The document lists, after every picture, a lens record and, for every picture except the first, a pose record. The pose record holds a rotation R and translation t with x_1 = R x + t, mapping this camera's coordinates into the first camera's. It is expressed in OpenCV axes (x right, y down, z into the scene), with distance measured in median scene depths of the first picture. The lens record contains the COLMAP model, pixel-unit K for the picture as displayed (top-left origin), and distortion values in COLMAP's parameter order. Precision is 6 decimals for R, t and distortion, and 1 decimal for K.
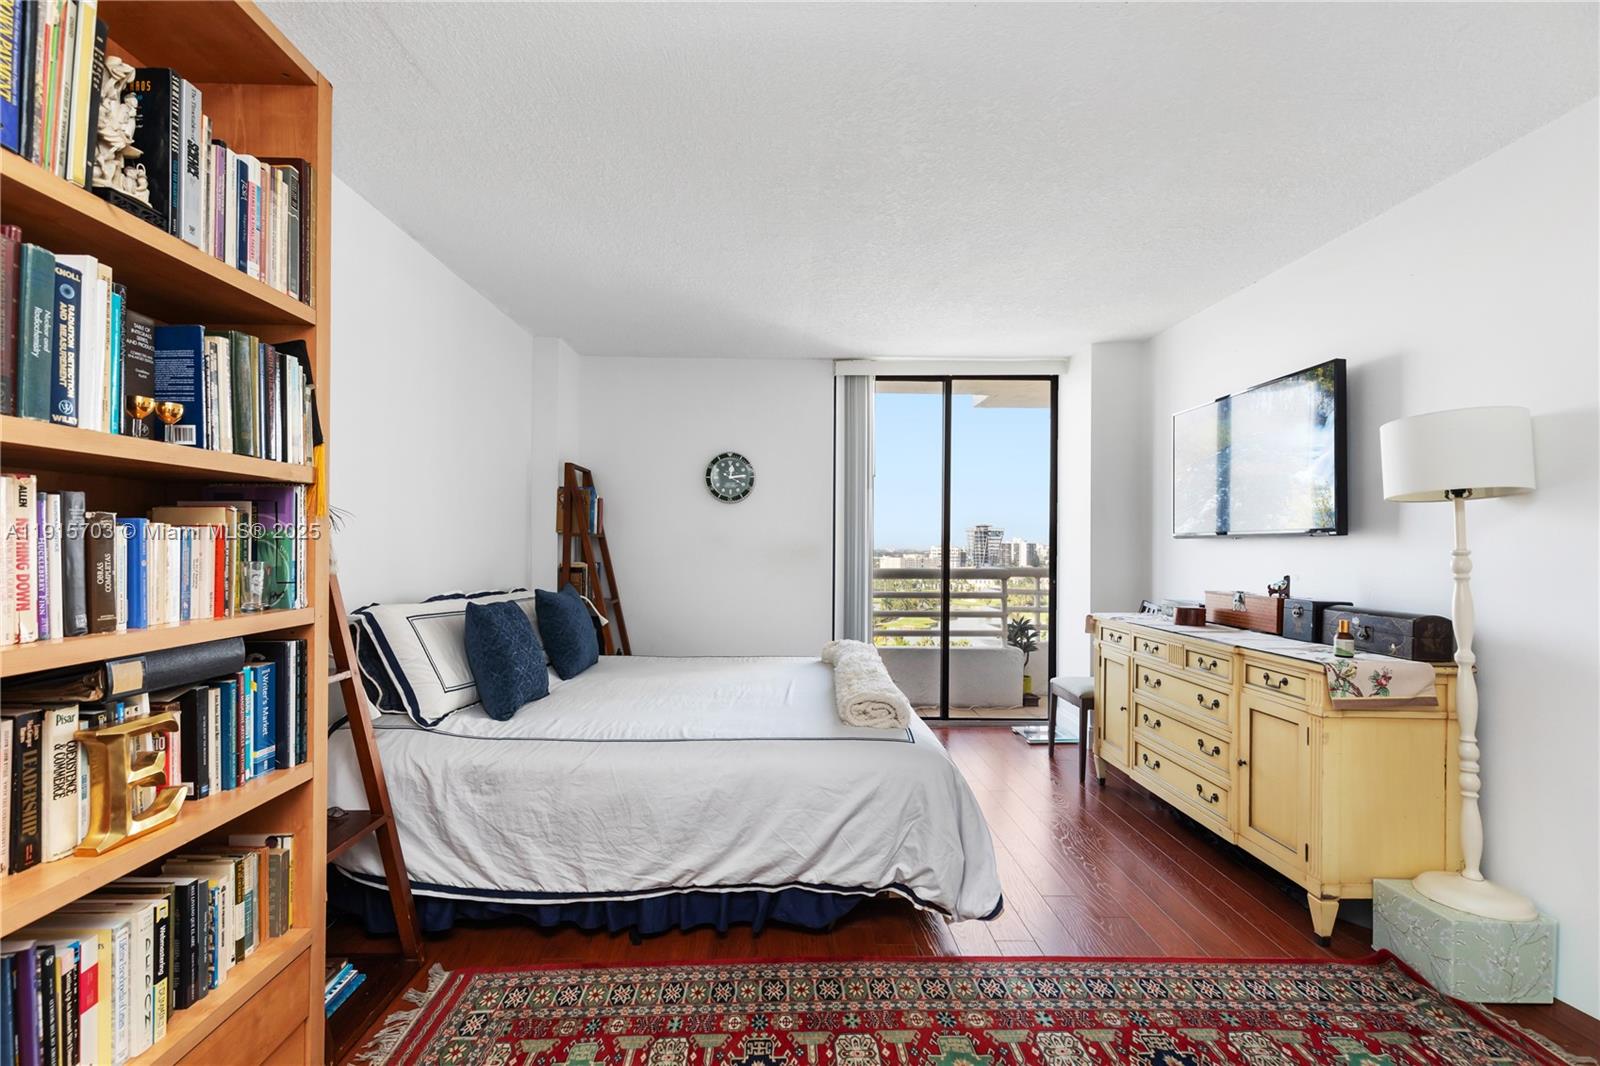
lens RADIAL K [[713.4, 0, 787.2], [0, 713.4, 540.5], [0, 0, 1]] dist [0.000880, 0.000330]
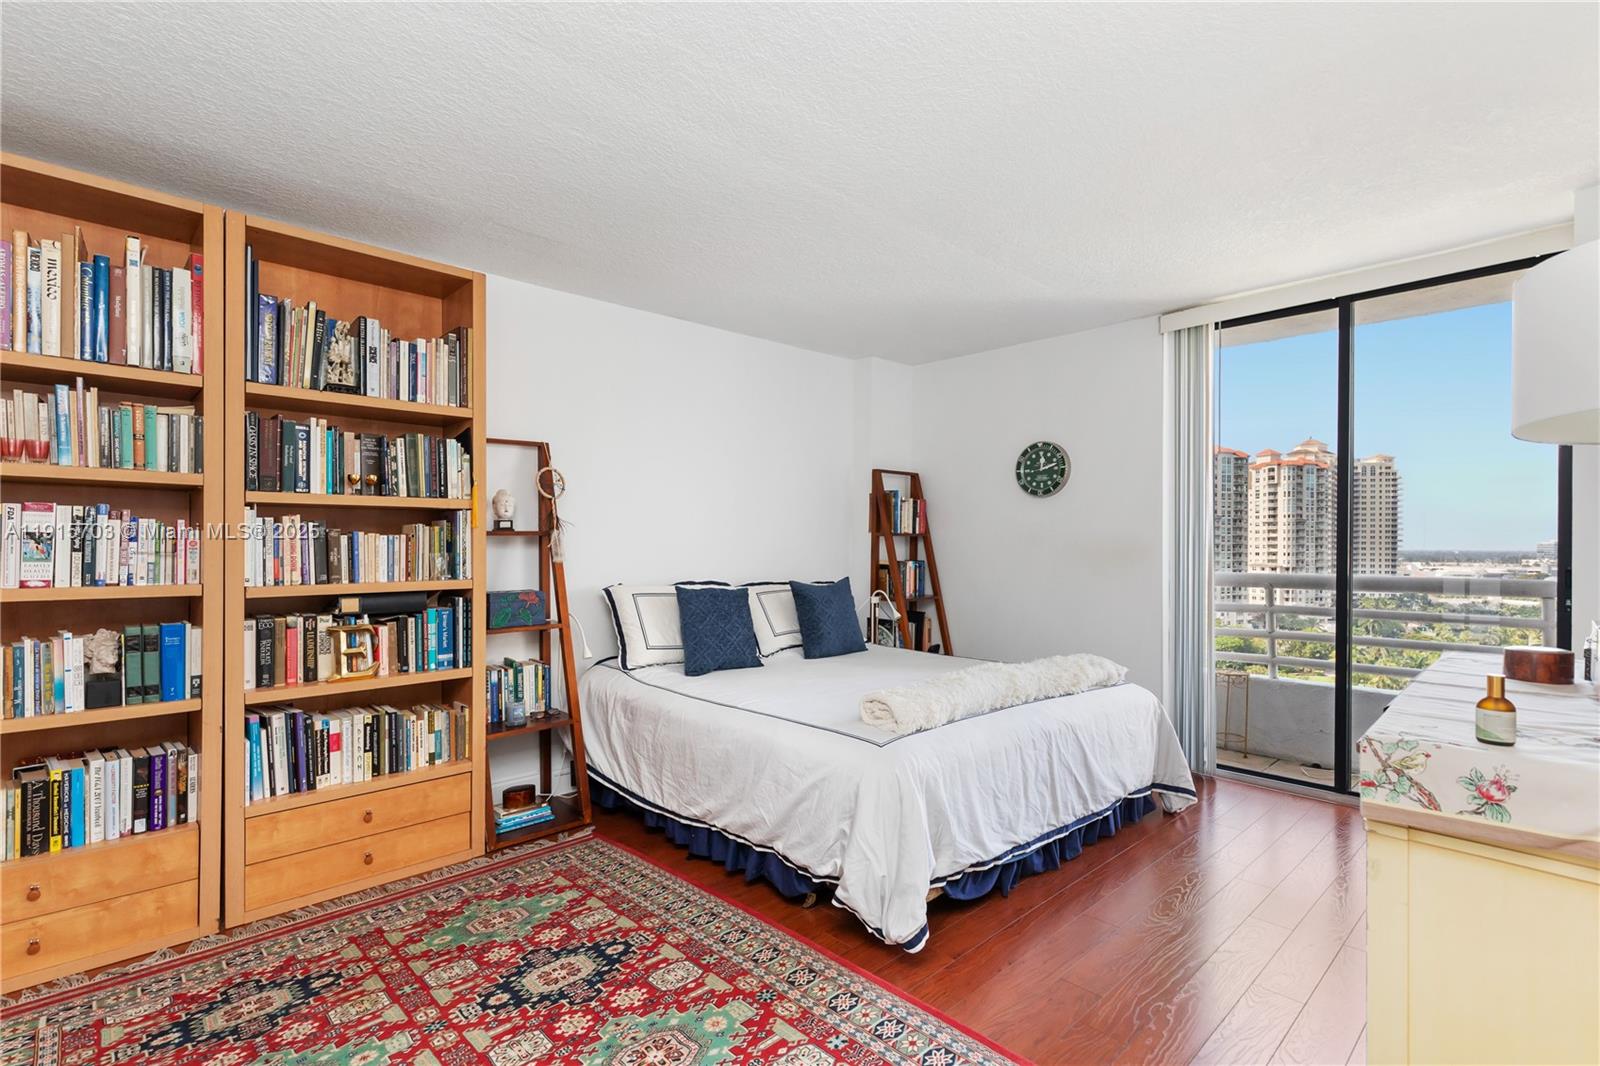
lens RADIAL K [[753.6, 0, 801.4], [0, 753.6, 544.2], [0, 0, 1]] dist [0.002262, 0.000189]
pose [[0.675575, -0.005887, -0.737268, 0.965763], [0.008818, 0.999961, 0.000095, 0.010944], [0.737239, -0.006566, 0.675600, 0.267864]]
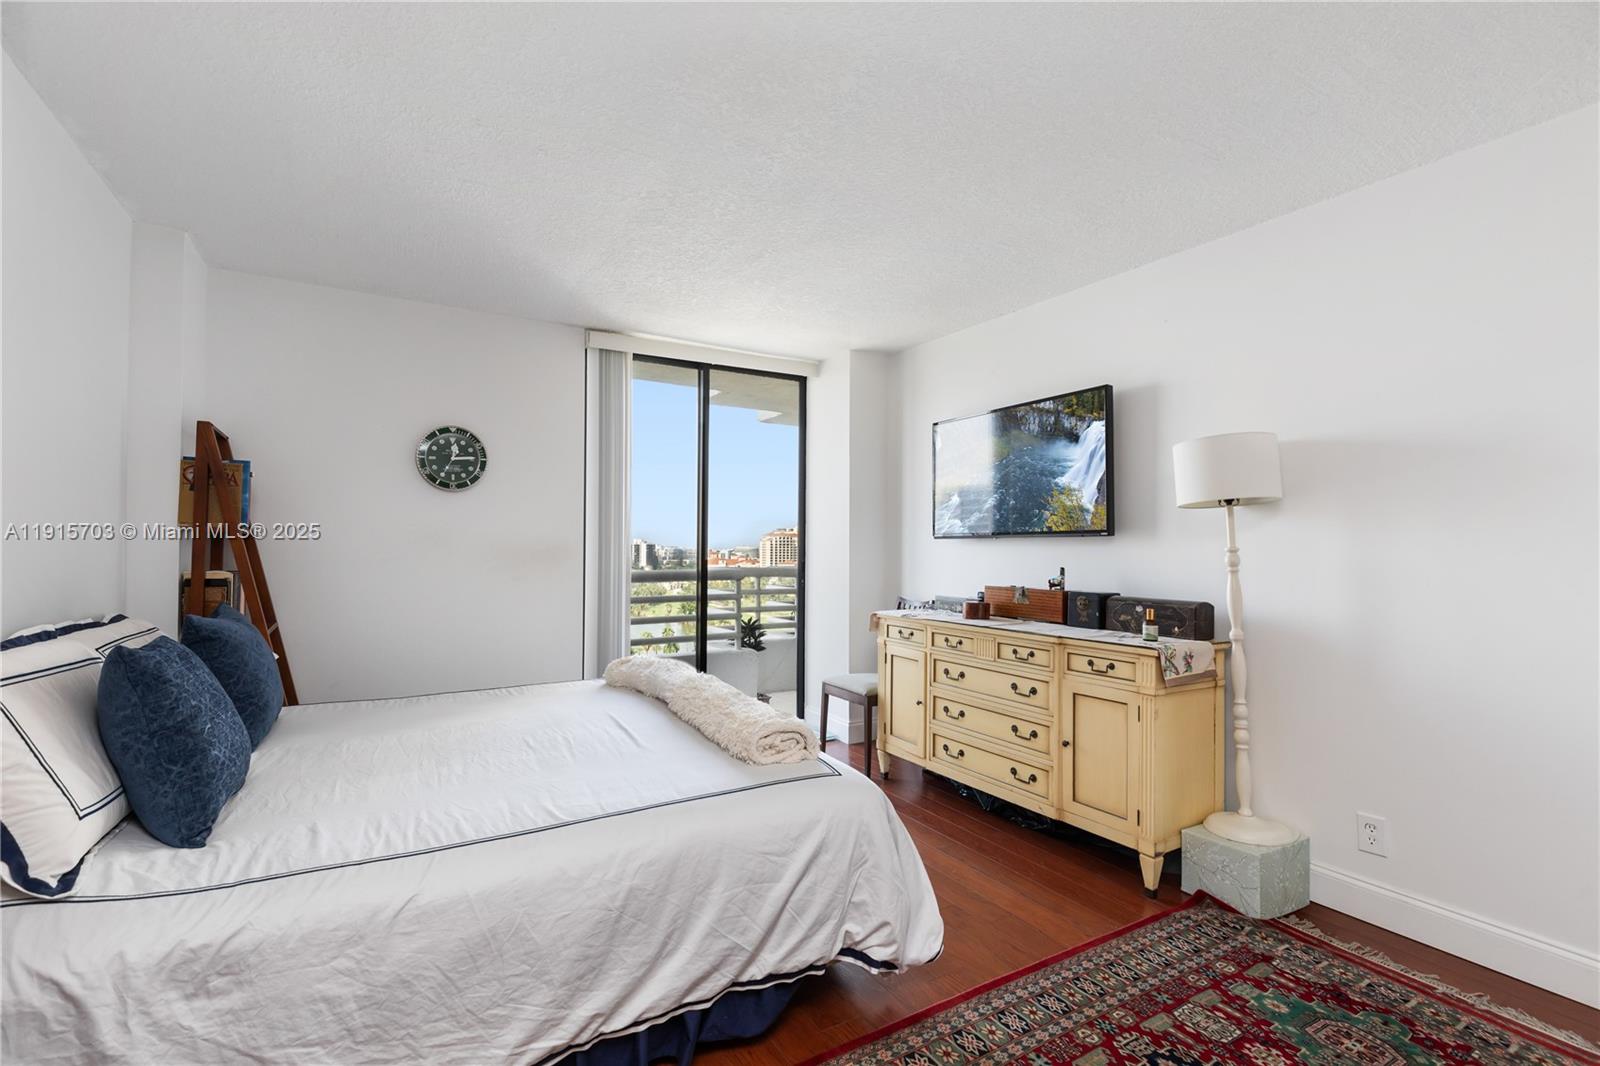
lens RADIAL K [[715.8, 0, 801.9], [0, 715.8, 533.9], [0, 0, 1]] dist [0.001031, 0.000129]
pose [[0.870155, 0.006418, 0.492736, -0.302317], [-0.001903, 0.999951, -0.009664, 0.002669], [-0.492774, 0.007472, 0.870125, 0.288300]]
